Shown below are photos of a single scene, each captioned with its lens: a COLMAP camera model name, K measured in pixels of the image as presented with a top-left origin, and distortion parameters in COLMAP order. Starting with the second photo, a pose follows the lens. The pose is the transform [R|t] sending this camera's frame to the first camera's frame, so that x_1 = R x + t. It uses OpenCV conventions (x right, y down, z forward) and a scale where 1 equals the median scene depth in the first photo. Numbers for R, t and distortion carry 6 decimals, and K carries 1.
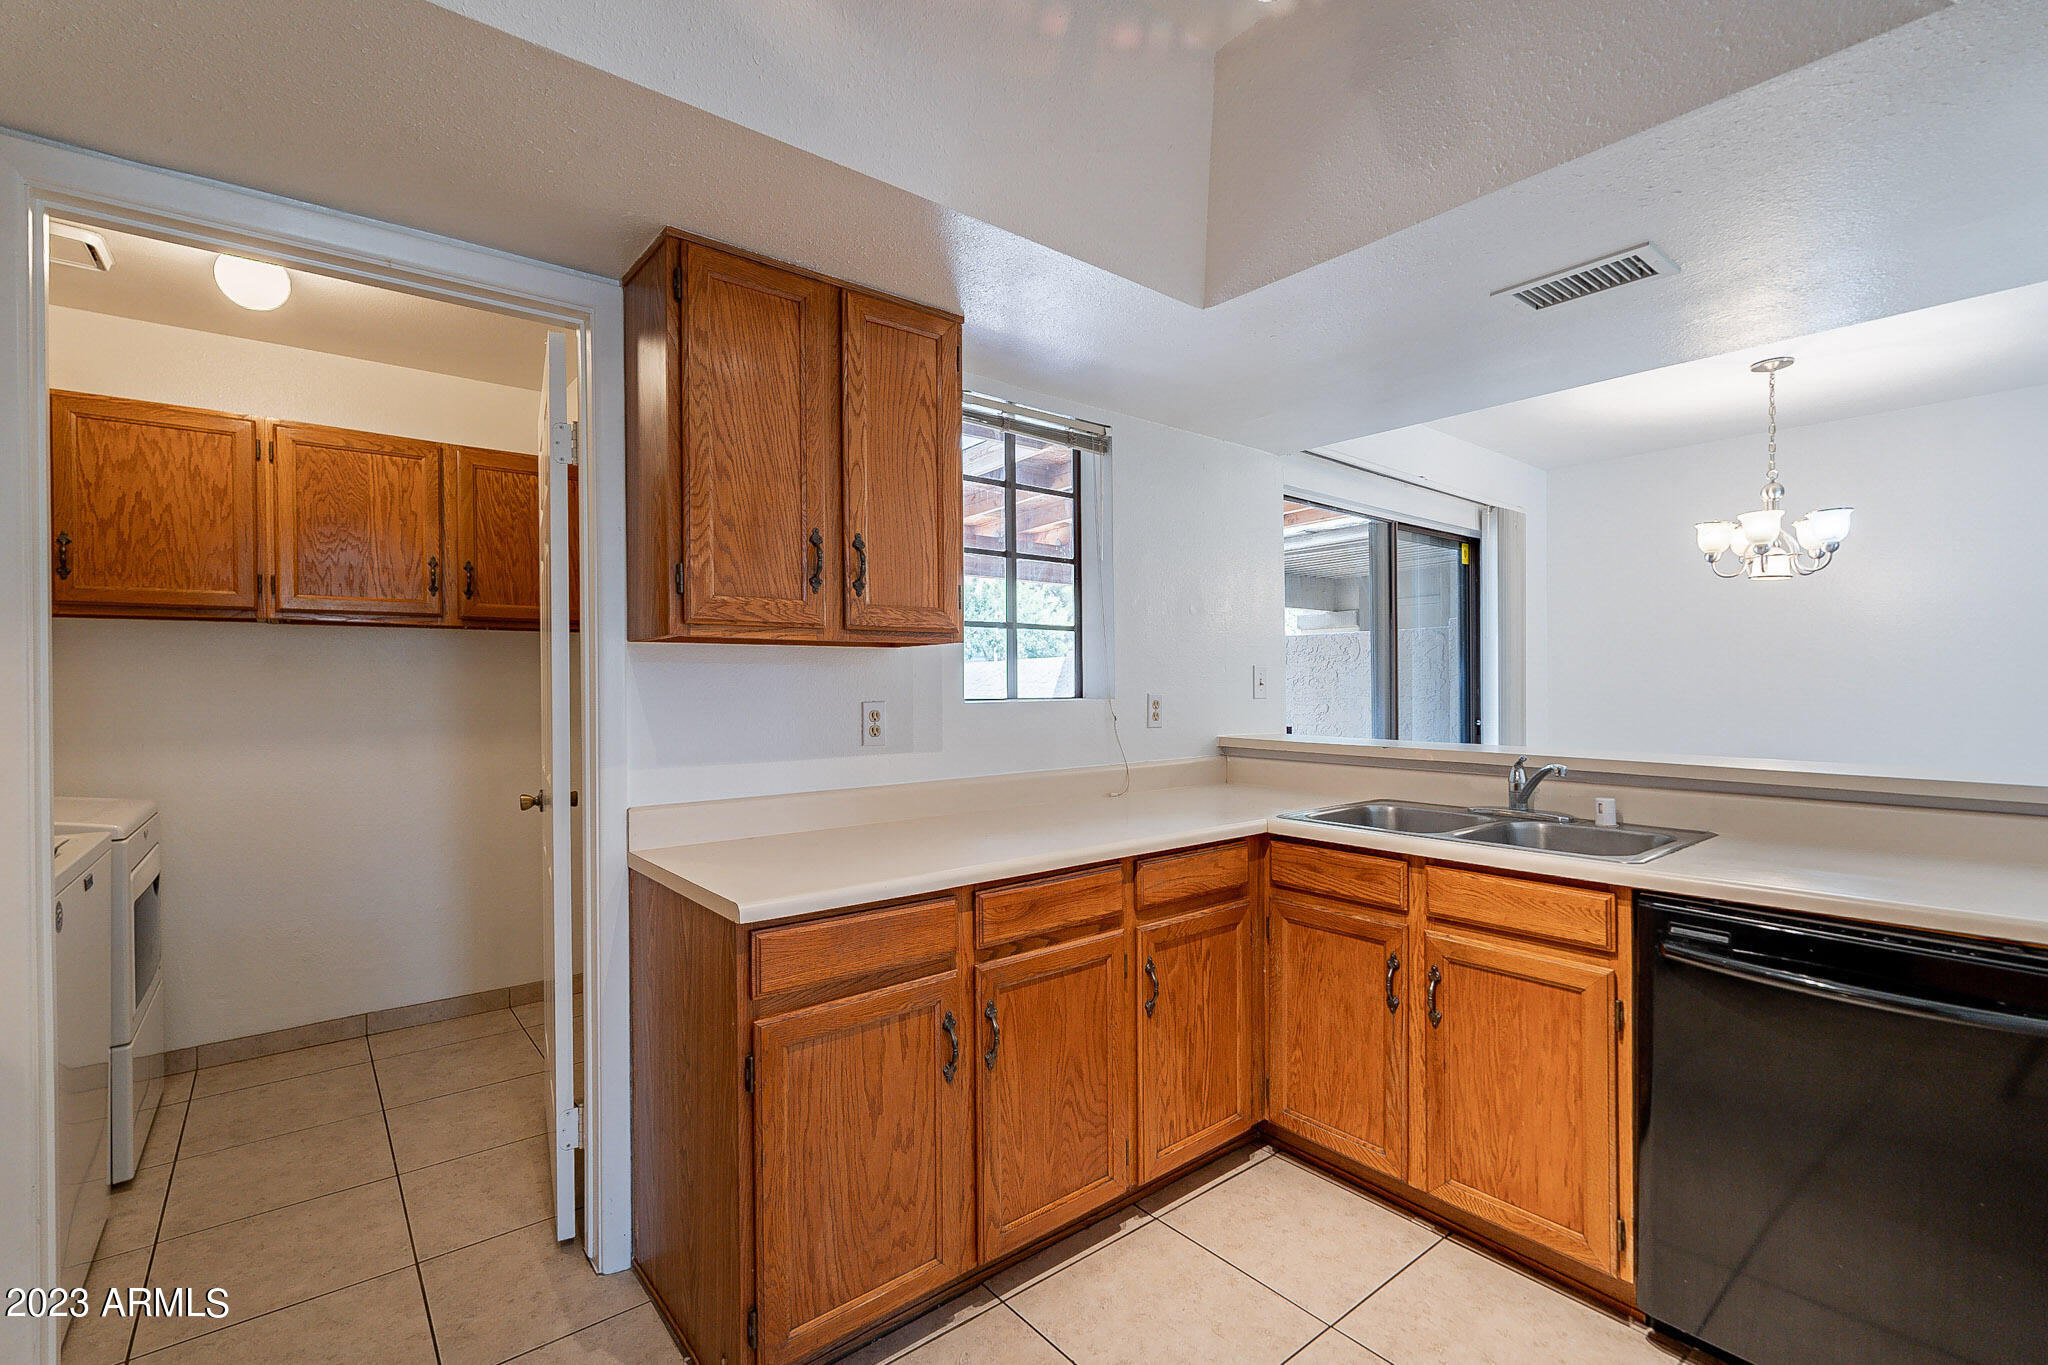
lens RADIAL K [[896.7, 0, 1024.1], [0, 896.7, 702.1], [0, 0, 1]] dist [-0.002336, -0.000272]
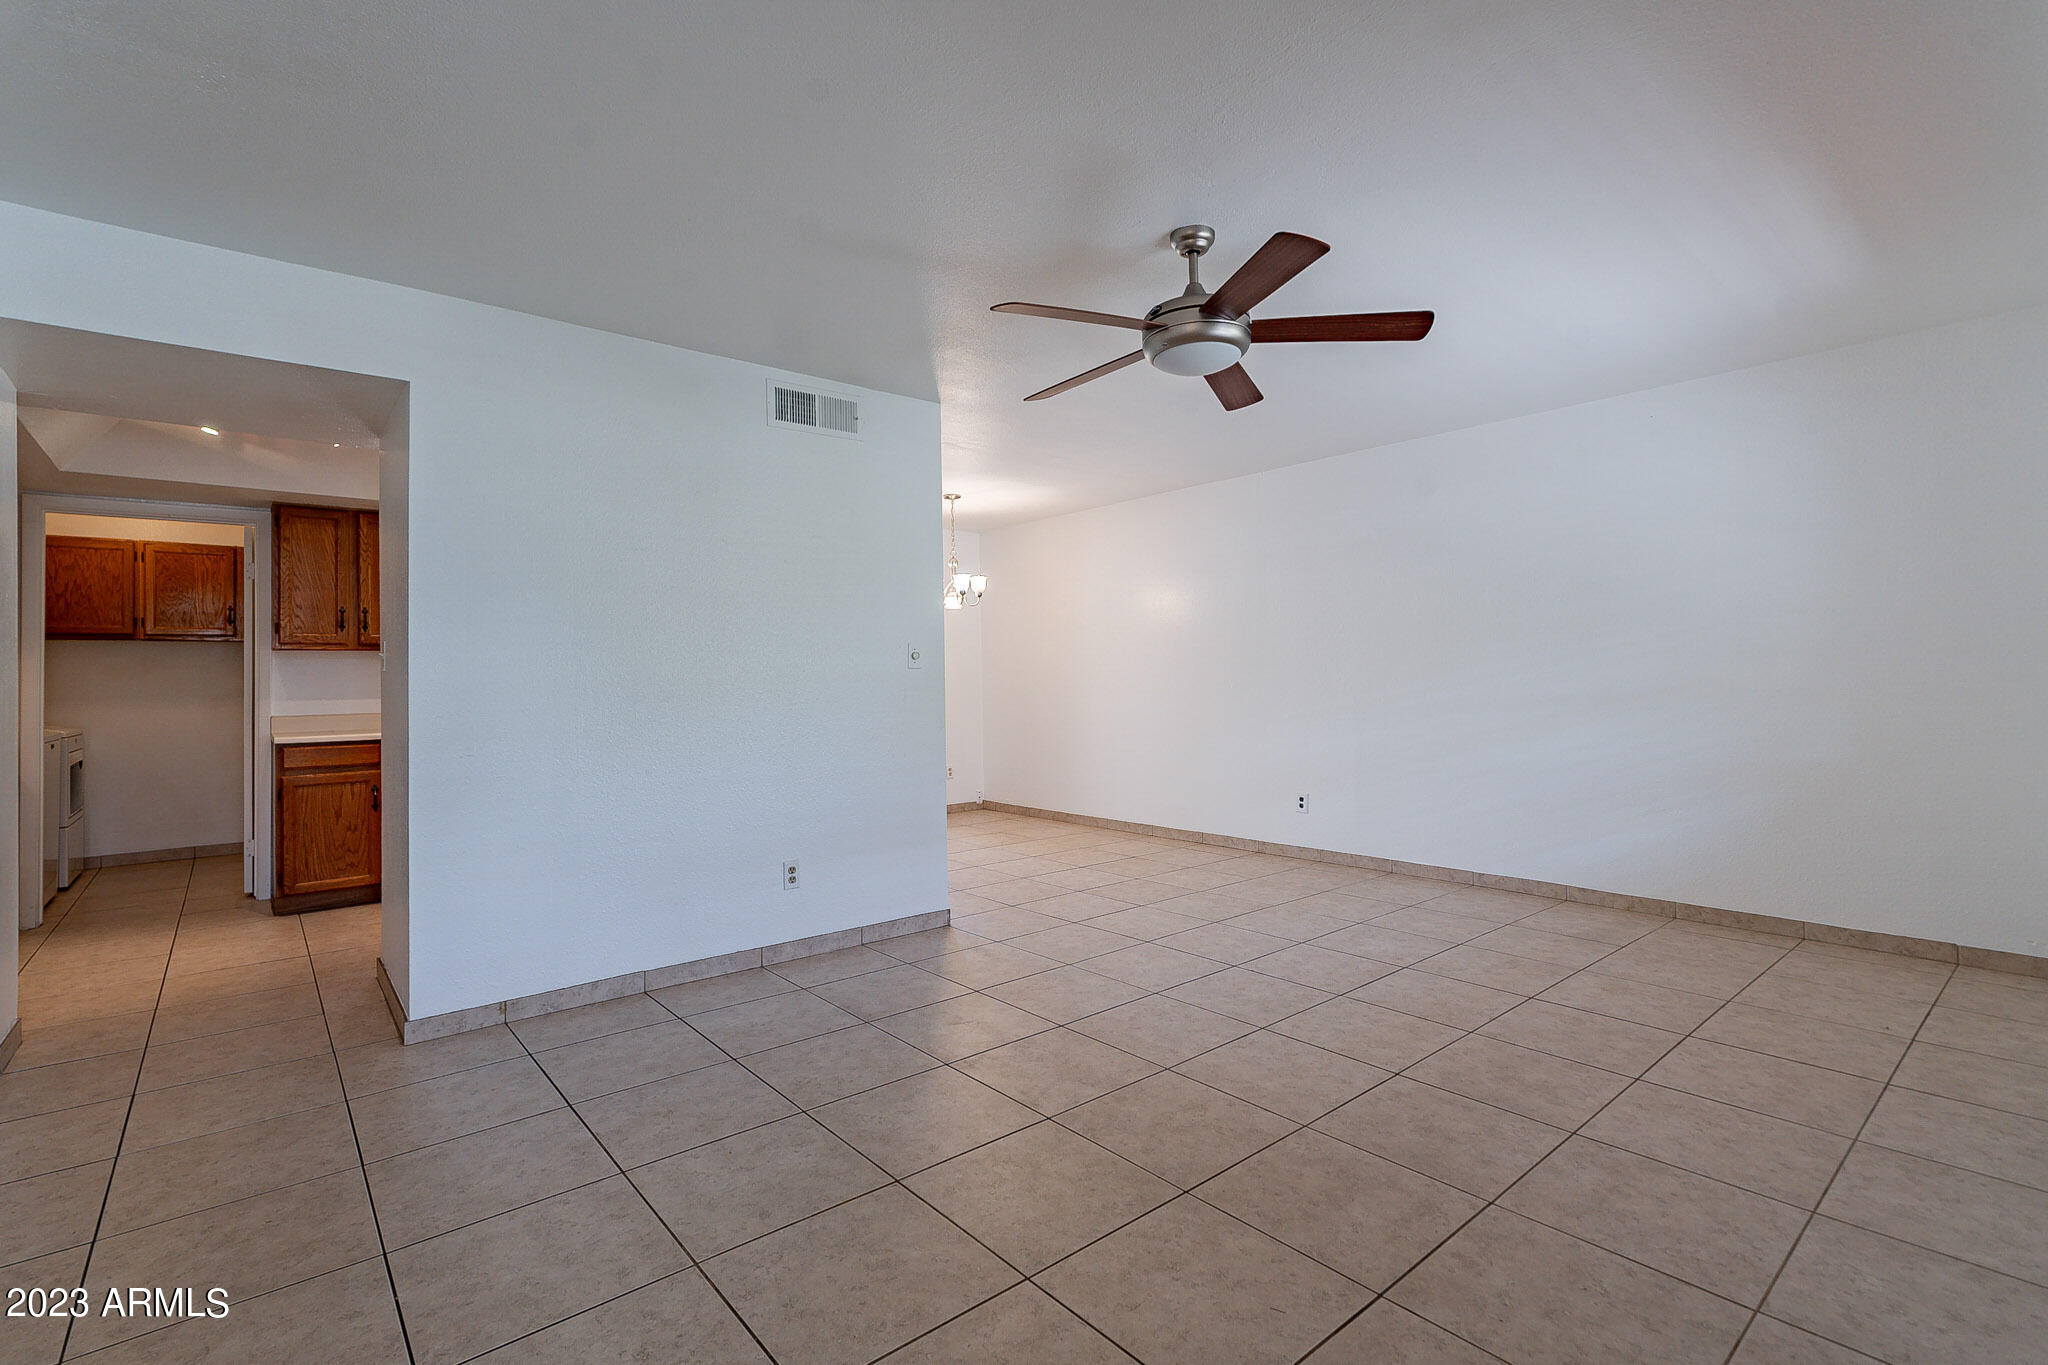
lens RADIAL K [[933.3, 0, 1024.0], [0, 933.3, 682.5], [0, 0, 1]] dist [0.001616, 0.000497]
pose [[0.999866, -0.007116, 0.014735, 1.232761], [0.007445, 0.999722, -0.022364, 0.074143], [-0.014572, 0.022470, 0.999641, -1.252931]]
